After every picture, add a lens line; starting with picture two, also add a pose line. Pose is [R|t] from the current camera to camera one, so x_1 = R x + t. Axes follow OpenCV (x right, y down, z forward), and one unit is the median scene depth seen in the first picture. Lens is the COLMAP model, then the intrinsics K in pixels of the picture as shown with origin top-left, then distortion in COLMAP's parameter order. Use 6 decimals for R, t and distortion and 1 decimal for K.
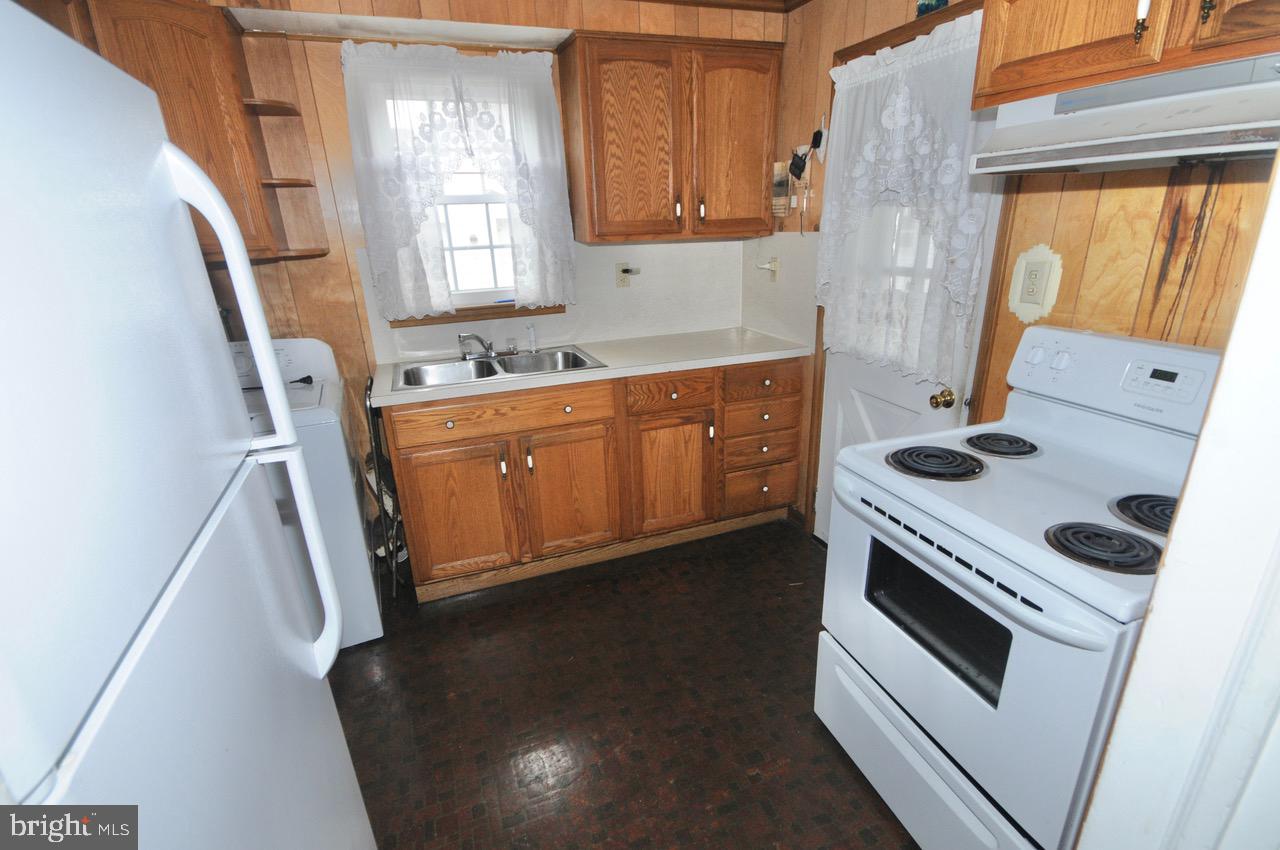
lens RADIAL K [[616.3, 0, 647.6], [0, 616.3, 443.9], [0, 0, 1]] dist [0.014124, -0.010859]
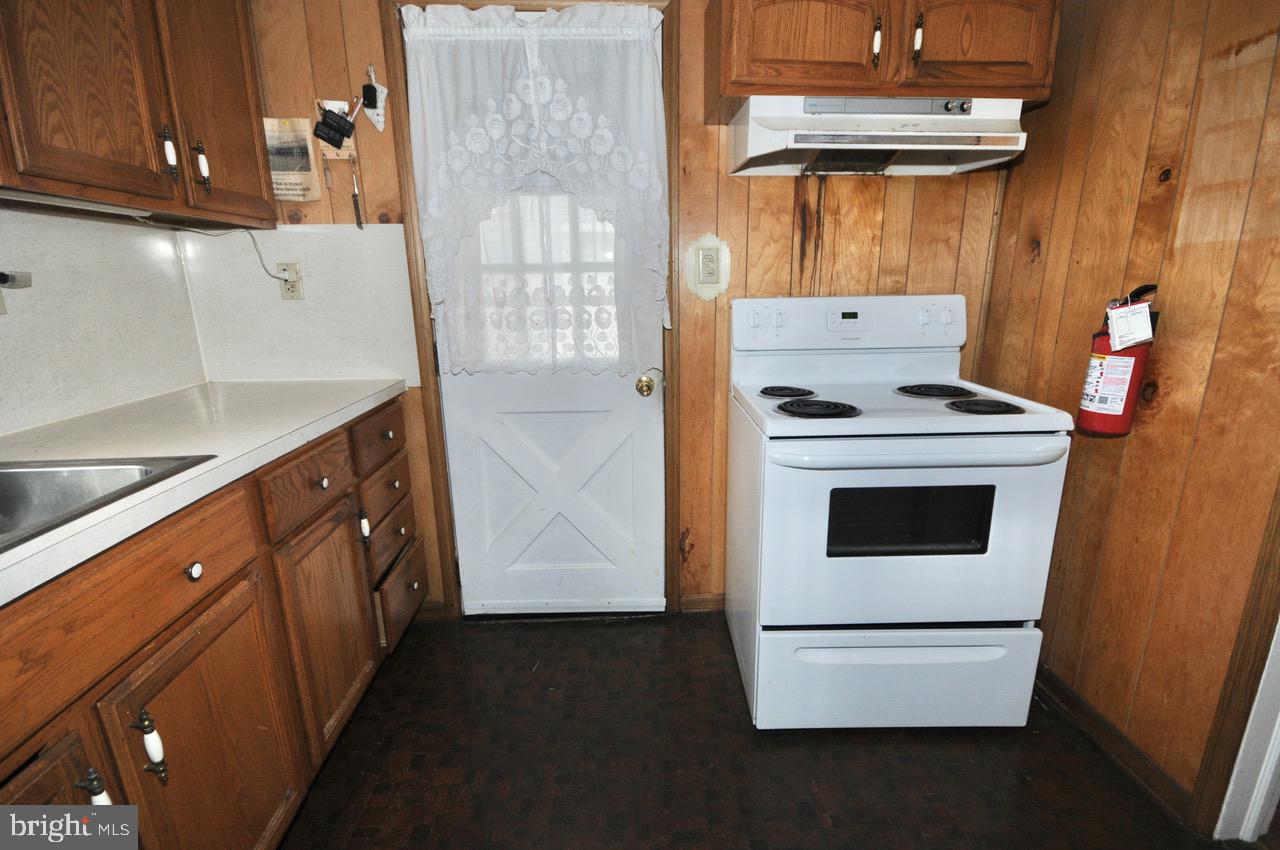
lens RADIAL K [[616.3, 0, 647.6], [0, 616.3, 443.9], [0, 0, 1]] dist [0.014124, -0.010859]
pose [[0.295587, -0.217674, 0.930186, -0.388590], [0.326038, 0.938219, 0.115948, -0.082003], [-0.897957, 0.269003, 0.348296, 0.544947]]
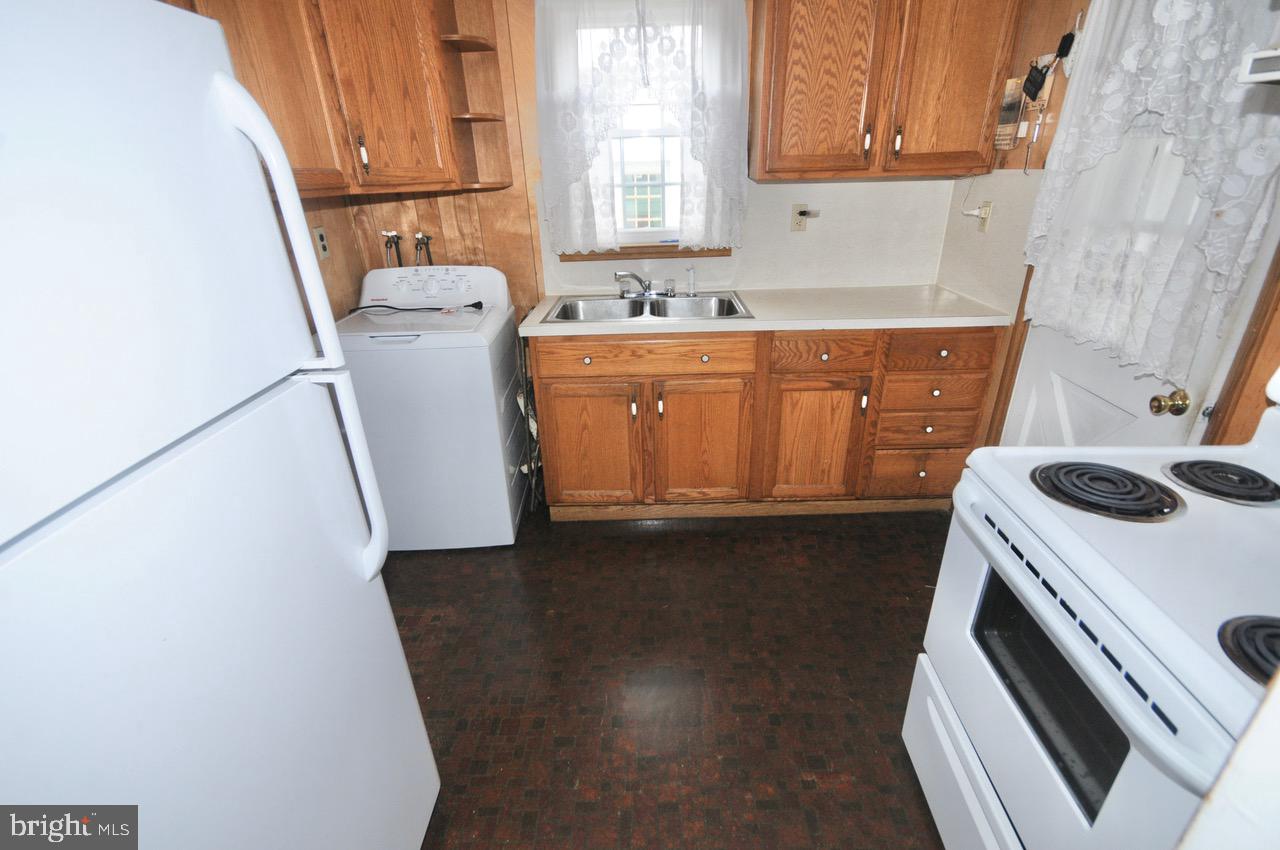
lens RADIAL K [[600.2, 0, 639.5], [0, 600.2, 441.5], [0, 0, 1]] dist [0.012900, -0.001435]
pose [[0.929133, 0.160318, -0.333181, 0.106808], [-0.128062, 0.984868, 0.116770, -0.024131], [0.346860, -0.065827, 0.935604, 0.071952]]
